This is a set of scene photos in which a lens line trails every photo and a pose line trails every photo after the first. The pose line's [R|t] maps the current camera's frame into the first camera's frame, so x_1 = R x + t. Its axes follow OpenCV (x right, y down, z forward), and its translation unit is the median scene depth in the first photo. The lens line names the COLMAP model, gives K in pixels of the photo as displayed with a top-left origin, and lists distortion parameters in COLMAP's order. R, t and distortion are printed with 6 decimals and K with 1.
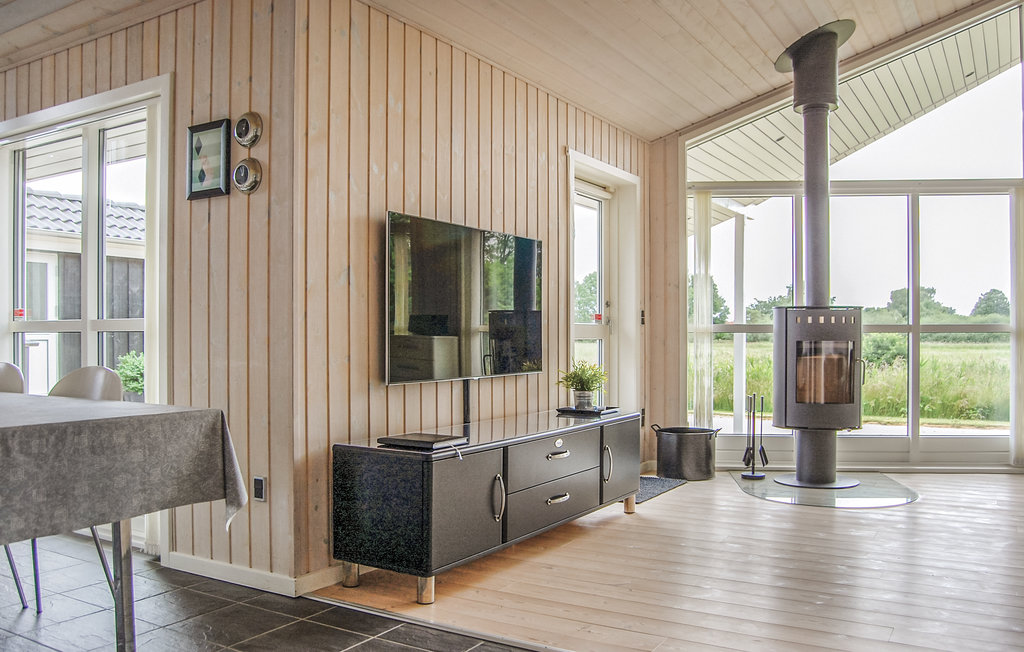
lens RADIAL K [[802.9, 0, 512.0], [0, 802.9, 326.0], [0, 0, 1]] dist [0.068487, 0.000996]
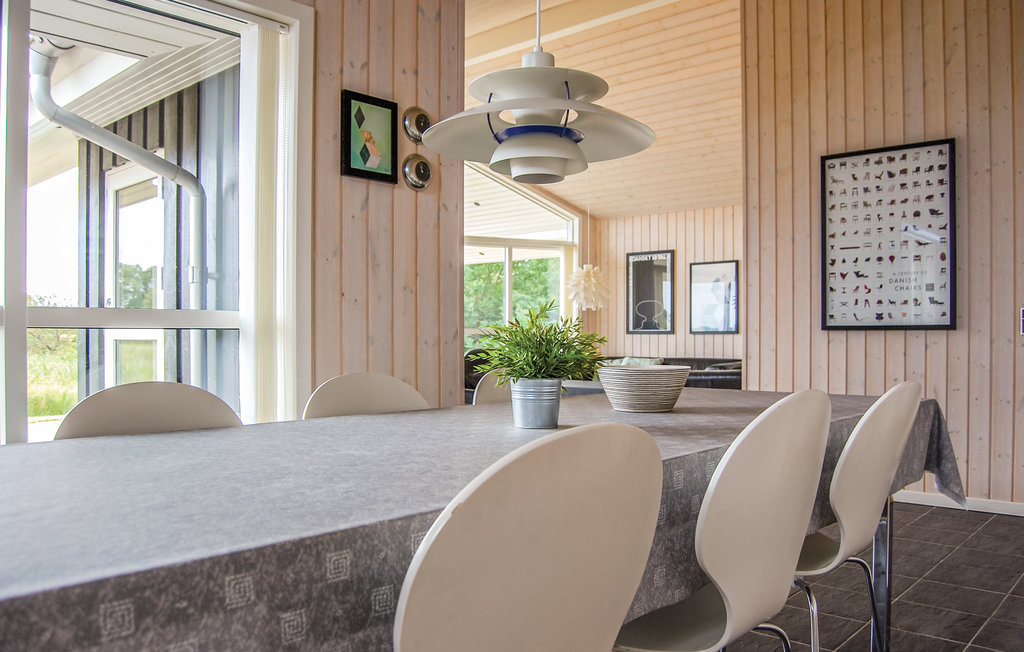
lens RADIAL K [[802.9, 0, 512.0], [0, 802.9, 326.0], [0, 0, 1]] dist [0.068487, 0.000996]
pose [[0.179945, 0.011043, 0.983615, -1.214115], [-0.027235, 0.999610, -0.006240, 0.003802], [-0.983300, -0.025666, 0.180176, 0.679867]]
